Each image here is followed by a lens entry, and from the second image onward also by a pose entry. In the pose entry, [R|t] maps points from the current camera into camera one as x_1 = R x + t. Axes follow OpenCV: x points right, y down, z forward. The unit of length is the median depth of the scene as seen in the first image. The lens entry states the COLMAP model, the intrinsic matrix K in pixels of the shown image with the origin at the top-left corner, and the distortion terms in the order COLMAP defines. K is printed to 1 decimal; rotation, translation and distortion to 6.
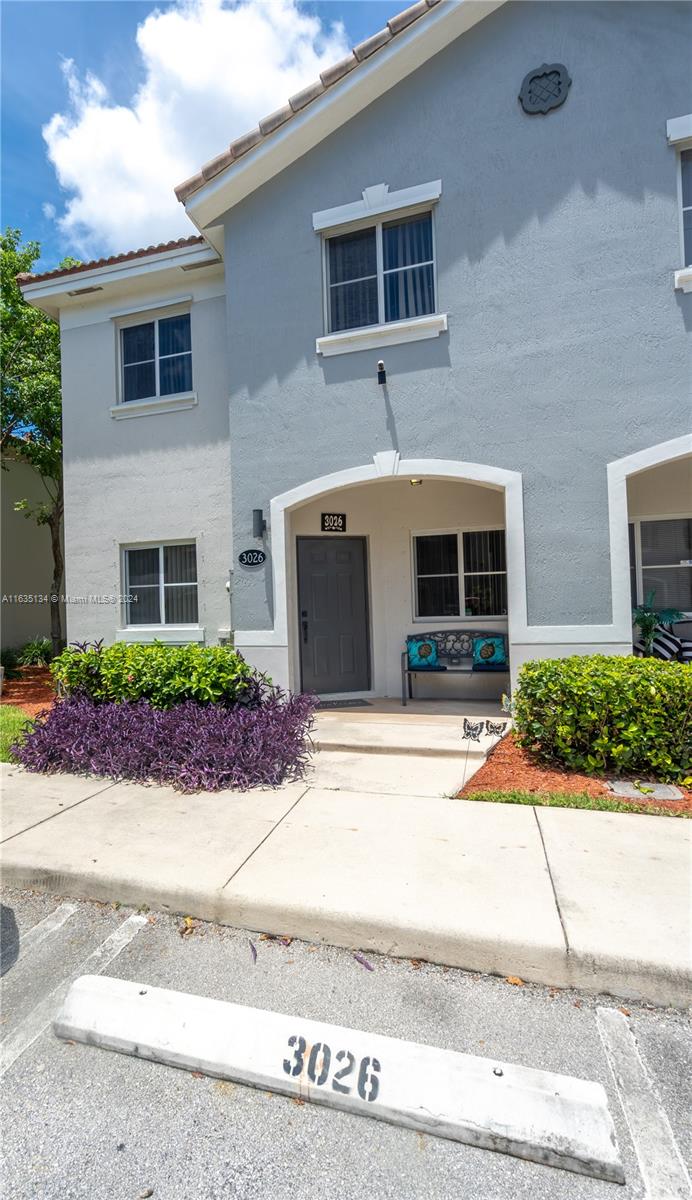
lens RADIAL K [[511.0, 0, 339.9], [0, 511.0, 597.3], [0, 0, 1]] dist [-0.004587, 0.000875]
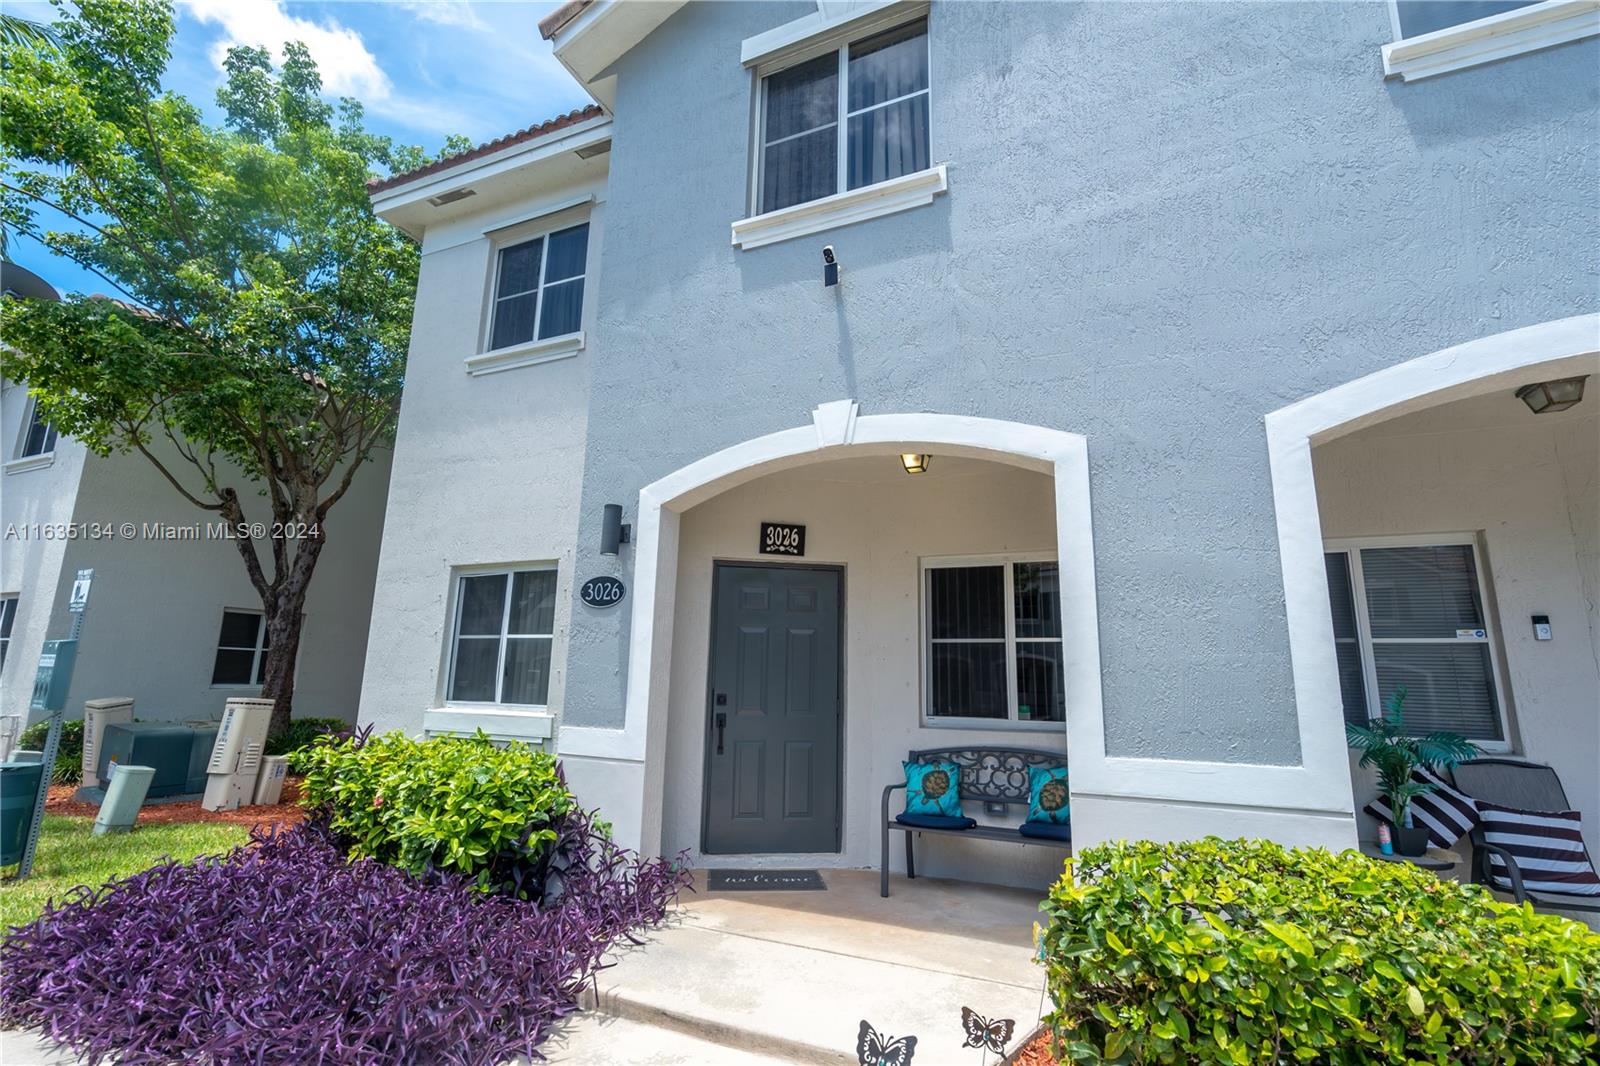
lens RADIAL K [[743.2, 0, 809.0], [0, 743.2, 527.2], [0, 0, 1]] dist [-0.004722, 0.001885]
pose [[0.991701, 0.026420, -0.125819, 0.155356], [-0.049823, 0.981158, -0.186673, -0.006391], [0.118517, 0.191393, 0.974332, 0.239585]]
